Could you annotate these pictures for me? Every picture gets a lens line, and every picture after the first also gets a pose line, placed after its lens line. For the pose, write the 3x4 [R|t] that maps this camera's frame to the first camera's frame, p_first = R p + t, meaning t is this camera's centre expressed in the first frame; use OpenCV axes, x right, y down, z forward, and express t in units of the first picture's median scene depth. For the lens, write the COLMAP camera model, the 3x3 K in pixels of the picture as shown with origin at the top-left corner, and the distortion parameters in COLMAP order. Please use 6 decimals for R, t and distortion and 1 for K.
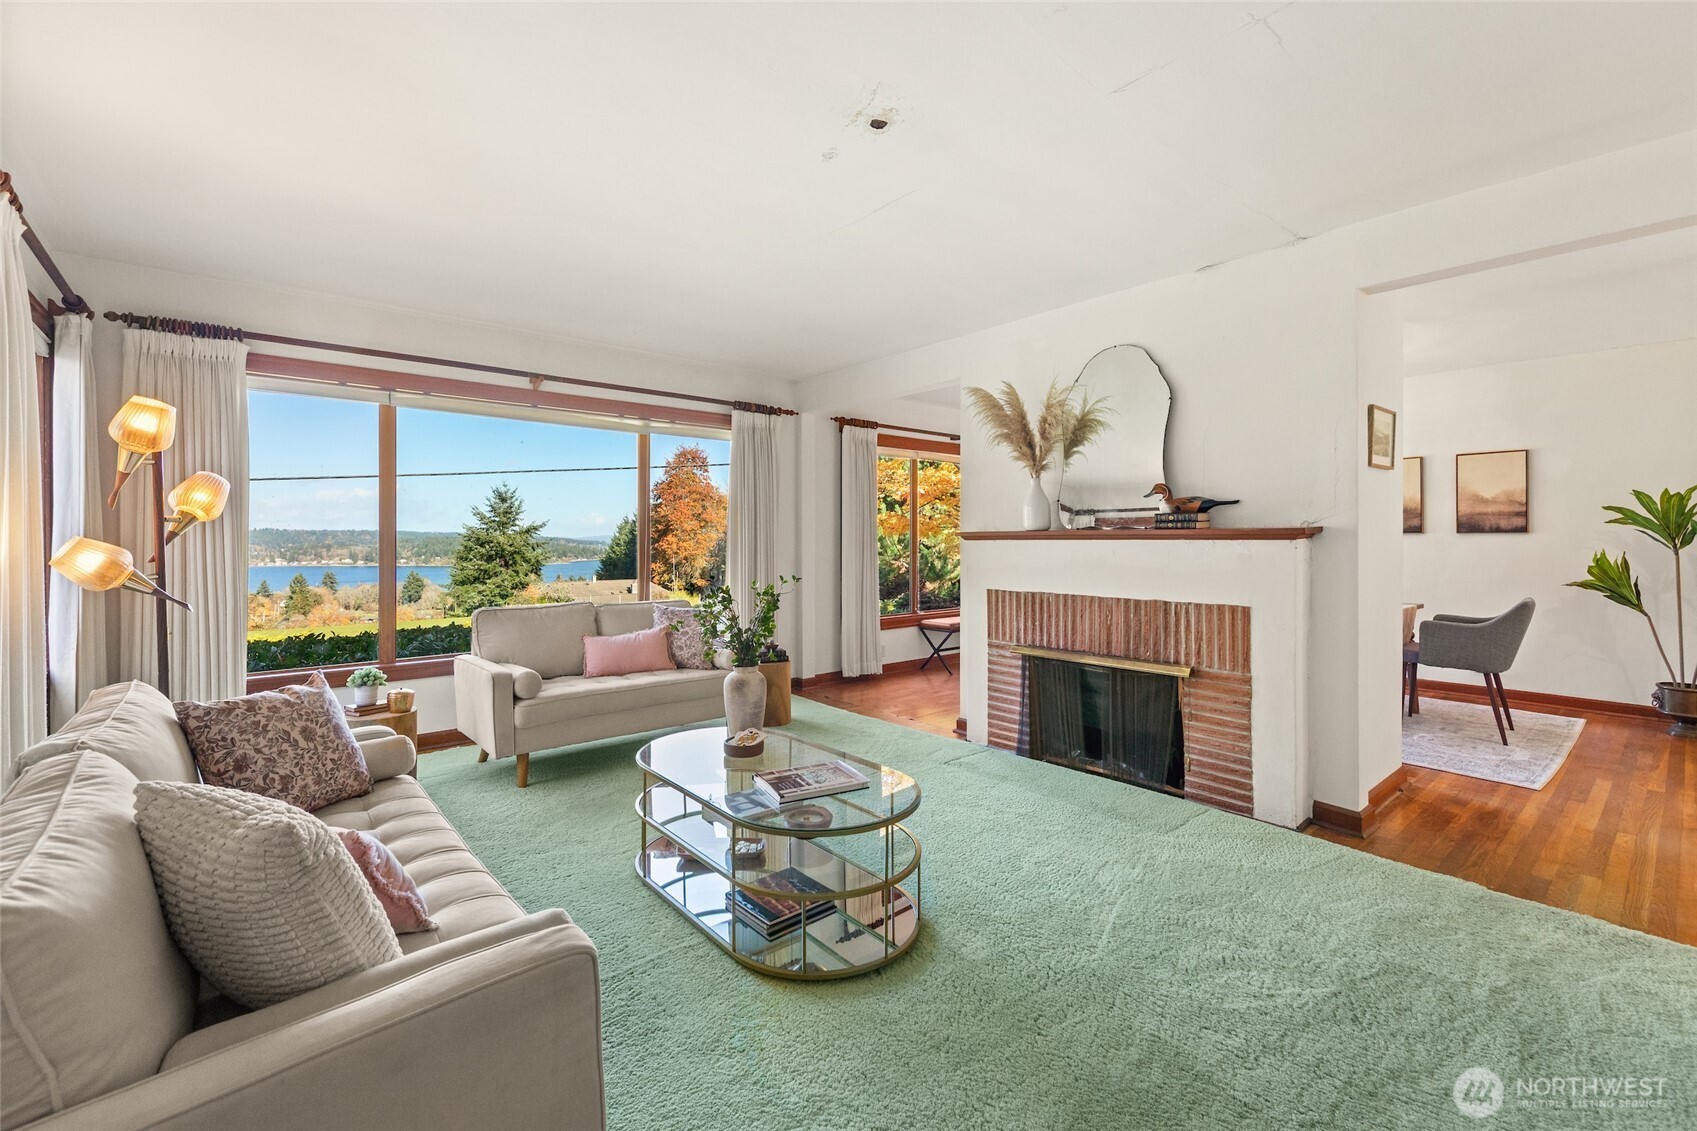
lens RADIAL K [[726.8, 0, 852.3], [0, 726.8, 547.3], [0, 0, 1]] dist [0.010697, 0.000056]
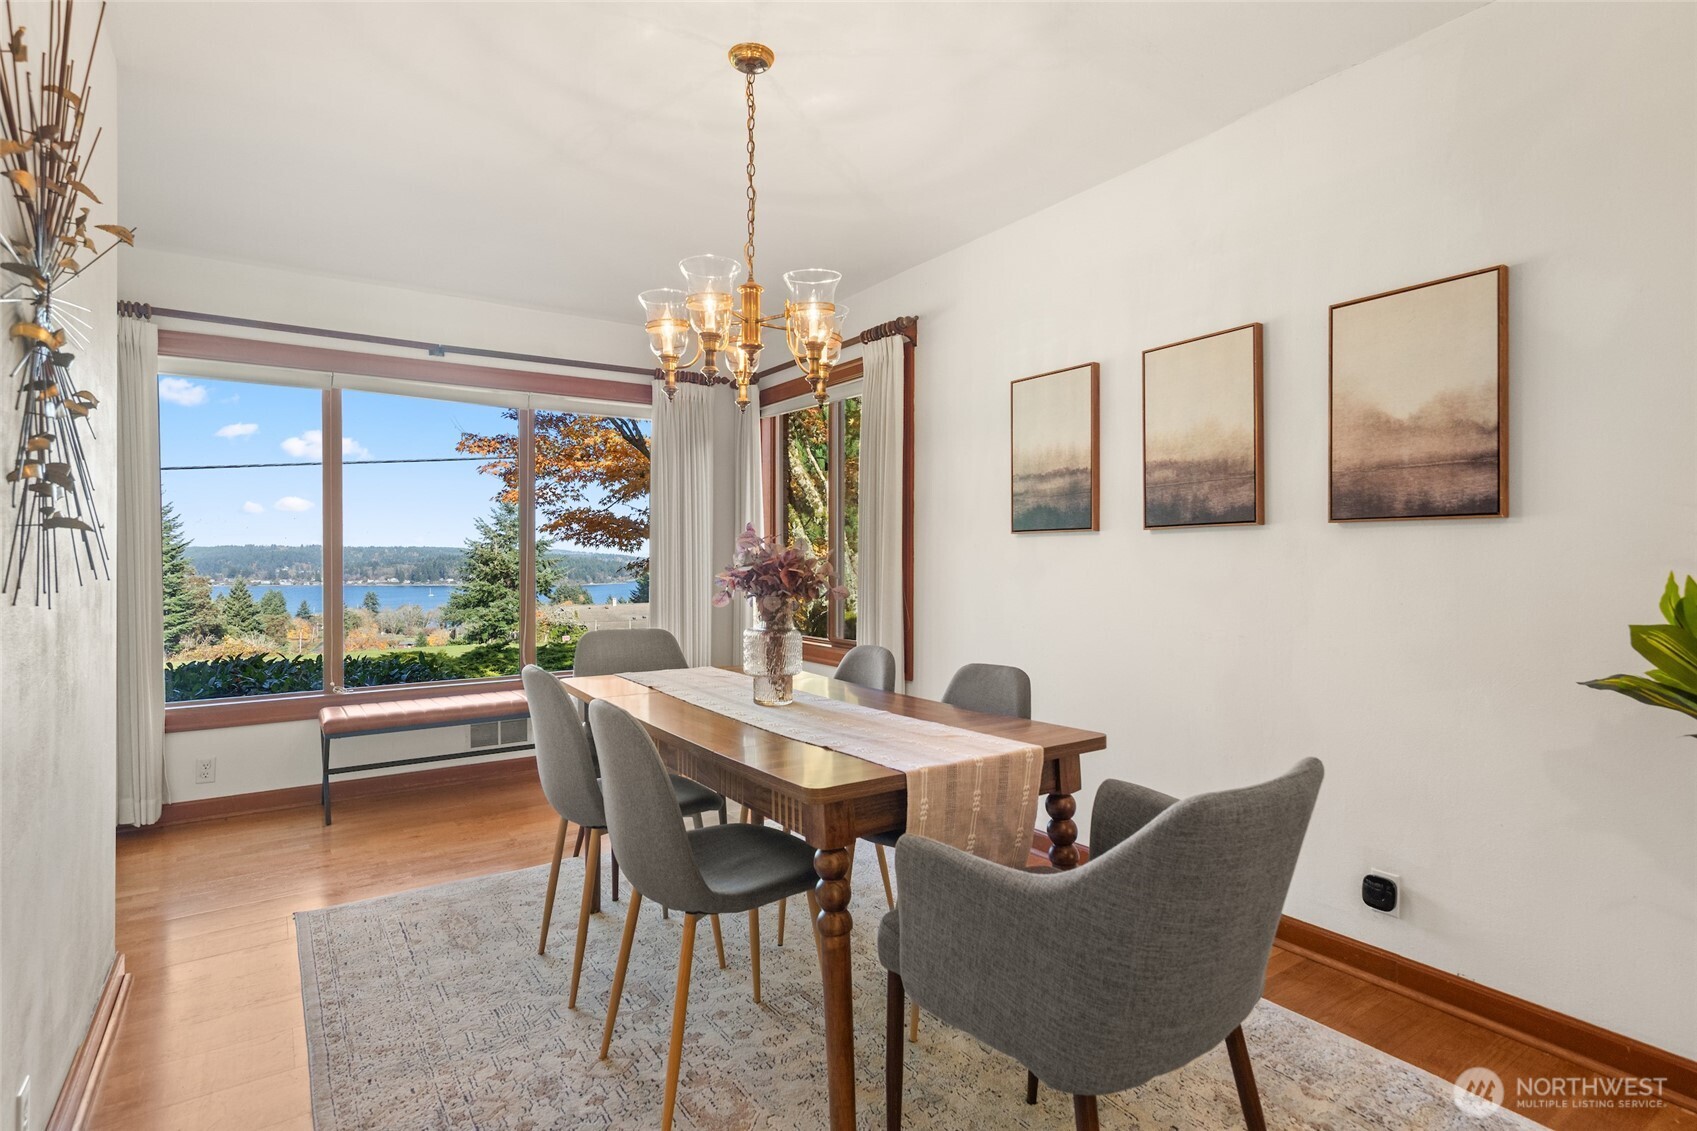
lens RADIAL K [[849.6, 0, 845.1], [0, 849.6, 571.3], [0, 0, 1]] dist [0.002112, 0.000235]
pose [[0.992921, 0.000930, -0.118772, 0.084332], [-0.000126, 0.999977, 0.006774, 0.000329], [0.118775, -0.006711, 0.992898, 0.073039]]
